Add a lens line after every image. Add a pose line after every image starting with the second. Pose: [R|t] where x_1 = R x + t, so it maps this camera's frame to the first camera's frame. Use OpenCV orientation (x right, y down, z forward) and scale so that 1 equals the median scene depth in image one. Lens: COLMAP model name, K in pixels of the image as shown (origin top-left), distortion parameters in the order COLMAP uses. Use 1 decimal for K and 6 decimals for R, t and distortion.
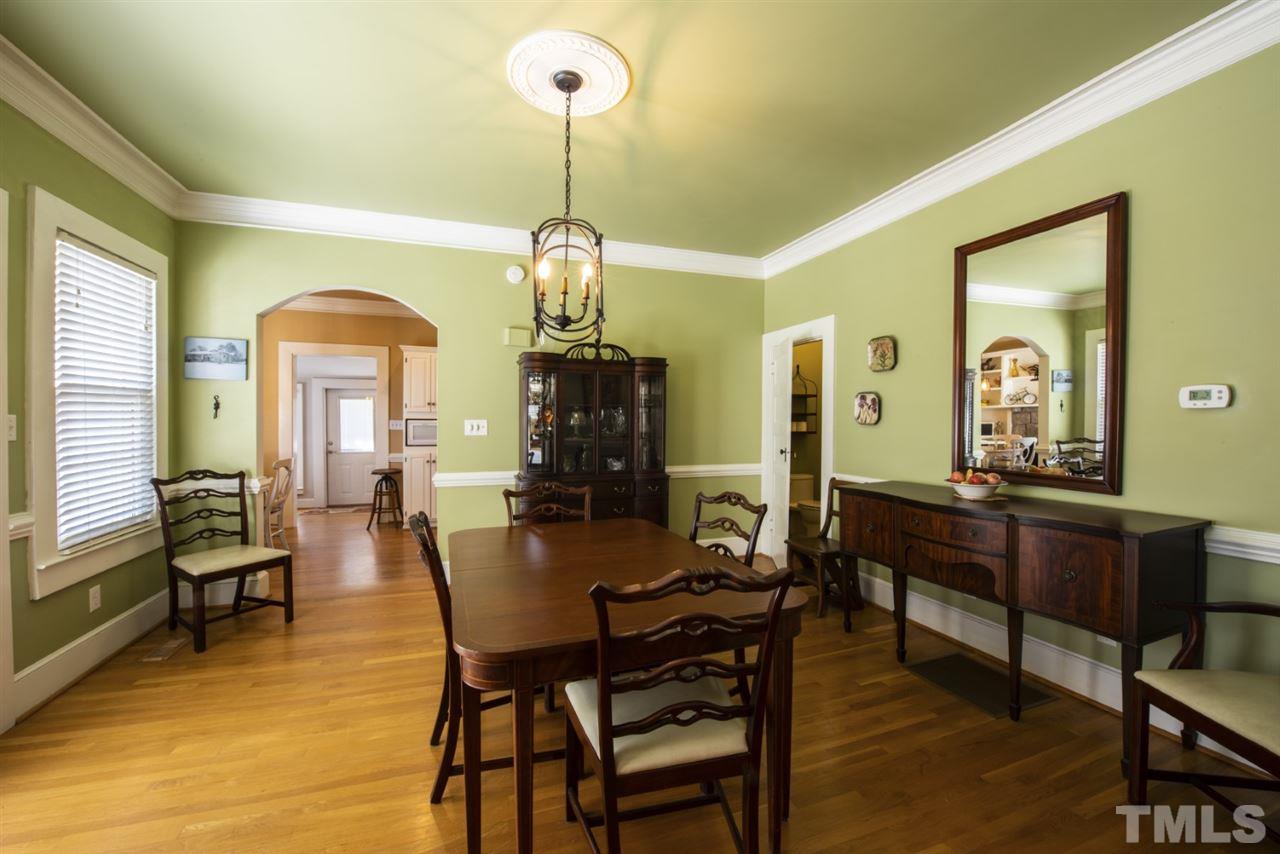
lens RADIAL K [[510.1, 0, 644.1], [0, 510.1, 422.6], [0, 0, 1]] dist [-0.017736, -0.000389]
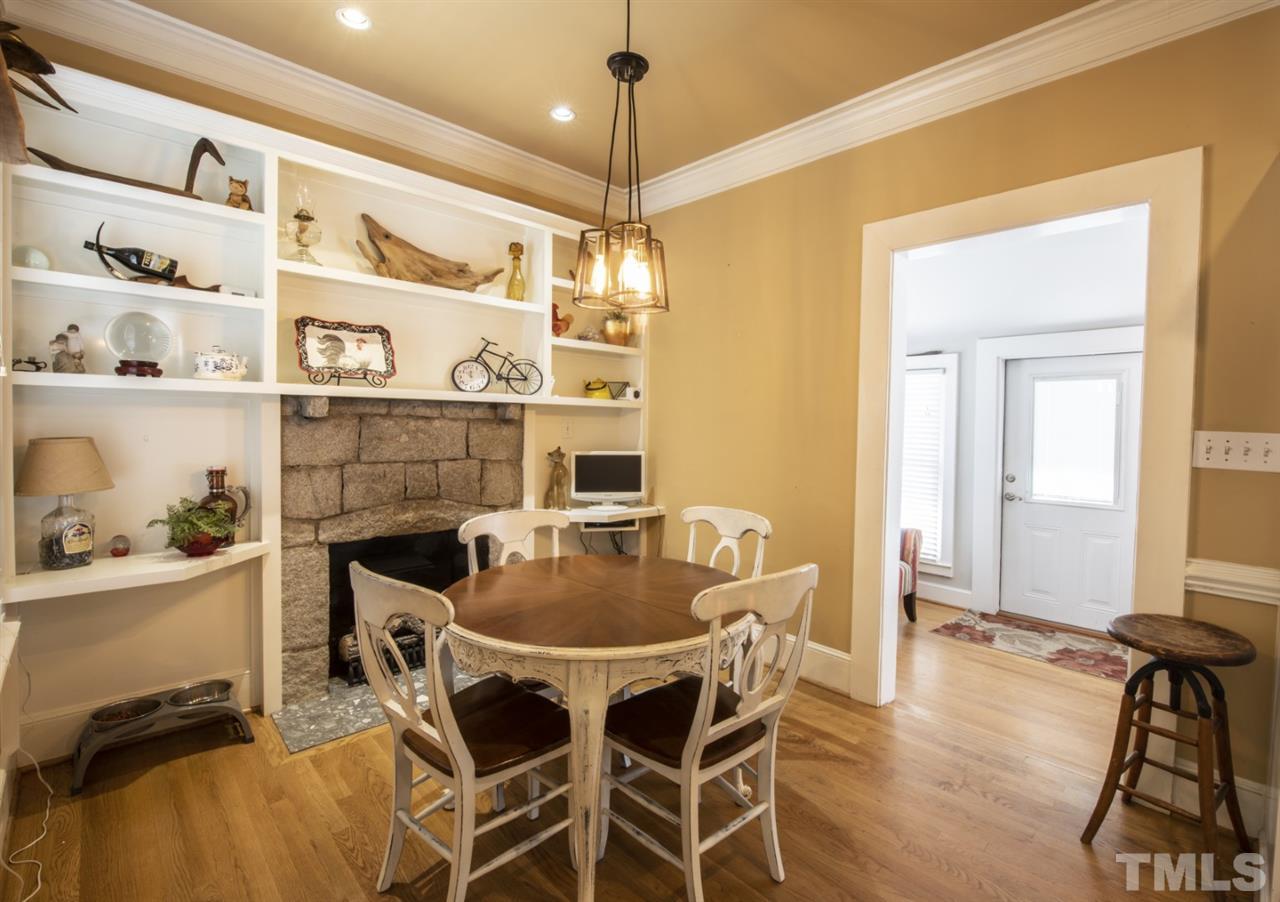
lens RADIAL K [[597.4, 0, 647.9], [0, 597.4, 447.2], [0, 0, 1]] dist [-0.003214, -0.000162]
pose [[0.410762, 0.043409, -0.910709, -0.266259], [-0.023451, 0.999039, 0.037042, -0.000390], [0.911441, 0.006142, 0.411385, 0.485335]]
